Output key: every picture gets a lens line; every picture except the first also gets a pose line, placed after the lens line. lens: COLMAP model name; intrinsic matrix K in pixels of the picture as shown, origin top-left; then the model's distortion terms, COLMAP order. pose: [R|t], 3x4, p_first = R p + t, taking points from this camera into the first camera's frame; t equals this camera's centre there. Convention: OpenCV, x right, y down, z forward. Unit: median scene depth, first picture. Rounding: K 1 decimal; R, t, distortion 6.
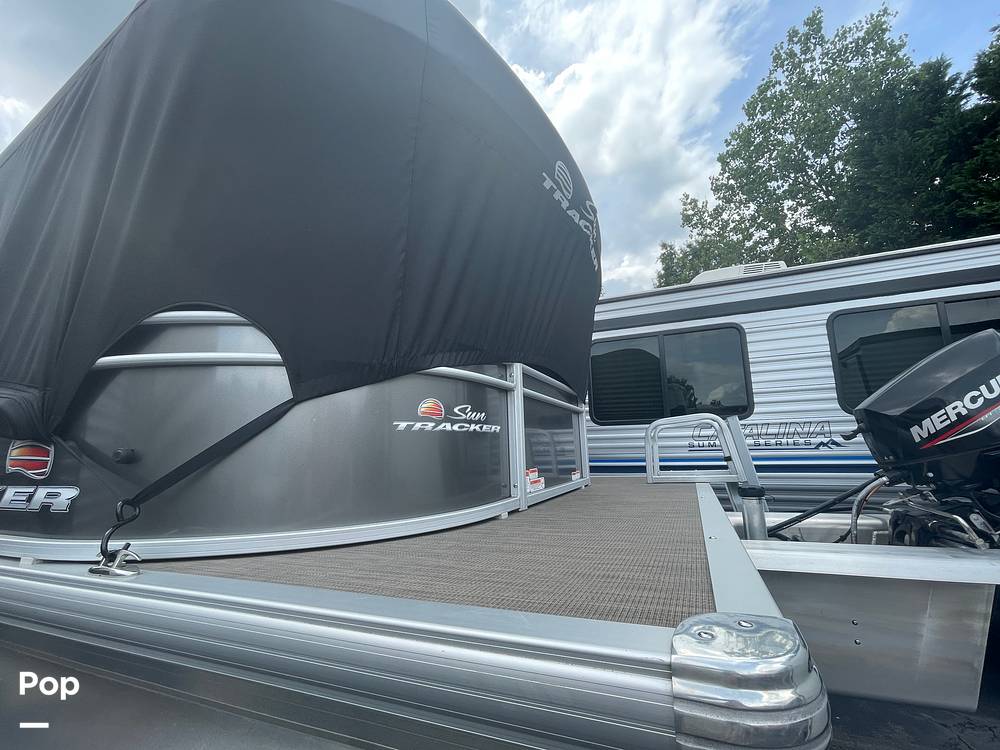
lens RADIAL K [[437.2, 0, 496.6], [0, 437.2, 378.0], [0, 0, 1]] dist [-0.000307, -0.000793]
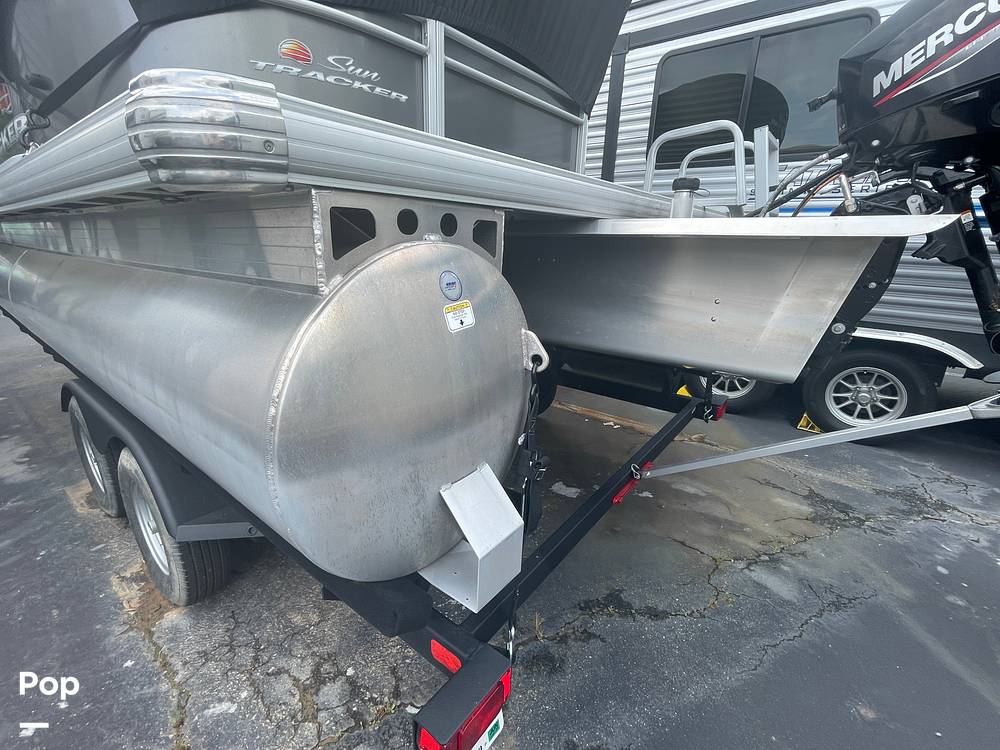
lens RADIAL K [[437.2, 0, 498.3], [0, 437.2, 370.1], [0, 0, 1]] dist [-0.000307, -0.000793]
pose [[0.969036, 0.118790, -0.216468, 0.552622], [-0.008766, 0.892670, 0.450626, 0.244205], [0.246764, -0.434775, 0.866071, -0.060074]]
